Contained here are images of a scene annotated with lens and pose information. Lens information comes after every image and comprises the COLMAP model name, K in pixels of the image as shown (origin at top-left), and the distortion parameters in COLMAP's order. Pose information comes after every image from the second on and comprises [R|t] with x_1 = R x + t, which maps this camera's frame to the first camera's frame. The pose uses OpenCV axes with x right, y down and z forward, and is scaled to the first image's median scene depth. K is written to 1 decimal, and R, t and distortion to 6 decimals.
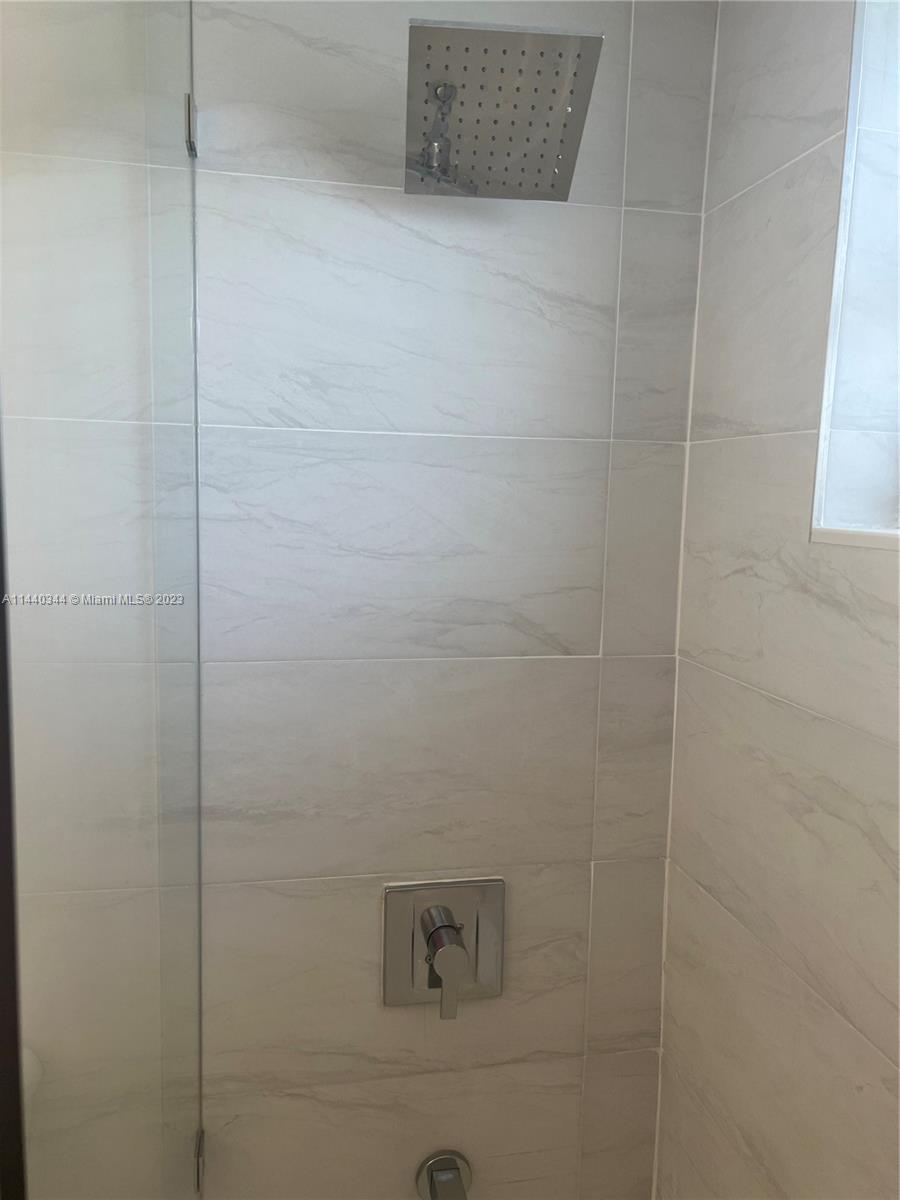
lens RADIAL K [[898.4, 0, 448.6], [0, 898.4, 601.1], [0, 0, 1]] dist [0.019071, -0.007963]
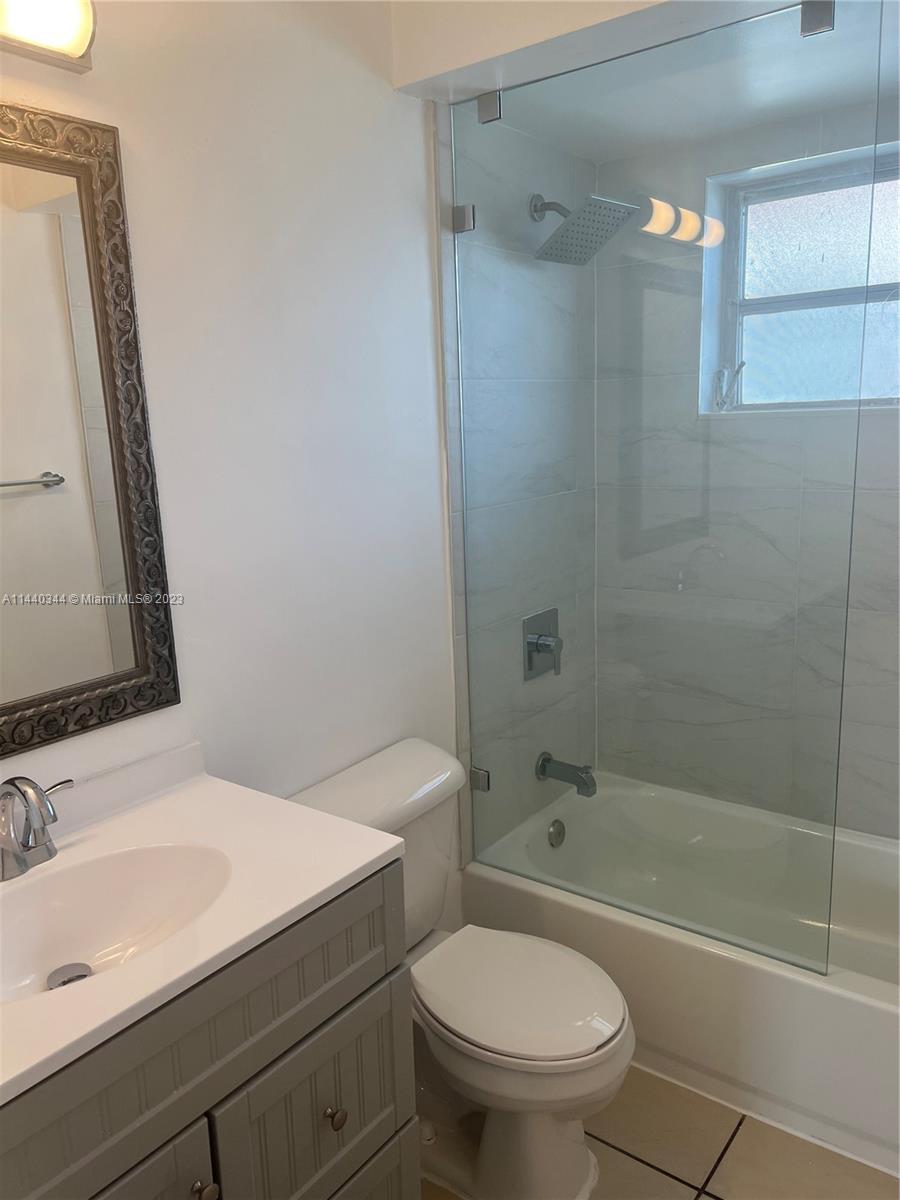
lens RADIAL K [[898.4, 0, 450.3], [0, 898.4, 599.9], [0, 0, 1]] dist [0.019071, -0.007963]
pose [[0.754167, -0.177134, 0.632341, -1.383550], [0.132598, 0.984175, 0.117546, 0.031702], [-0.643156, -0.004802, 0.765720, -0.367293]]
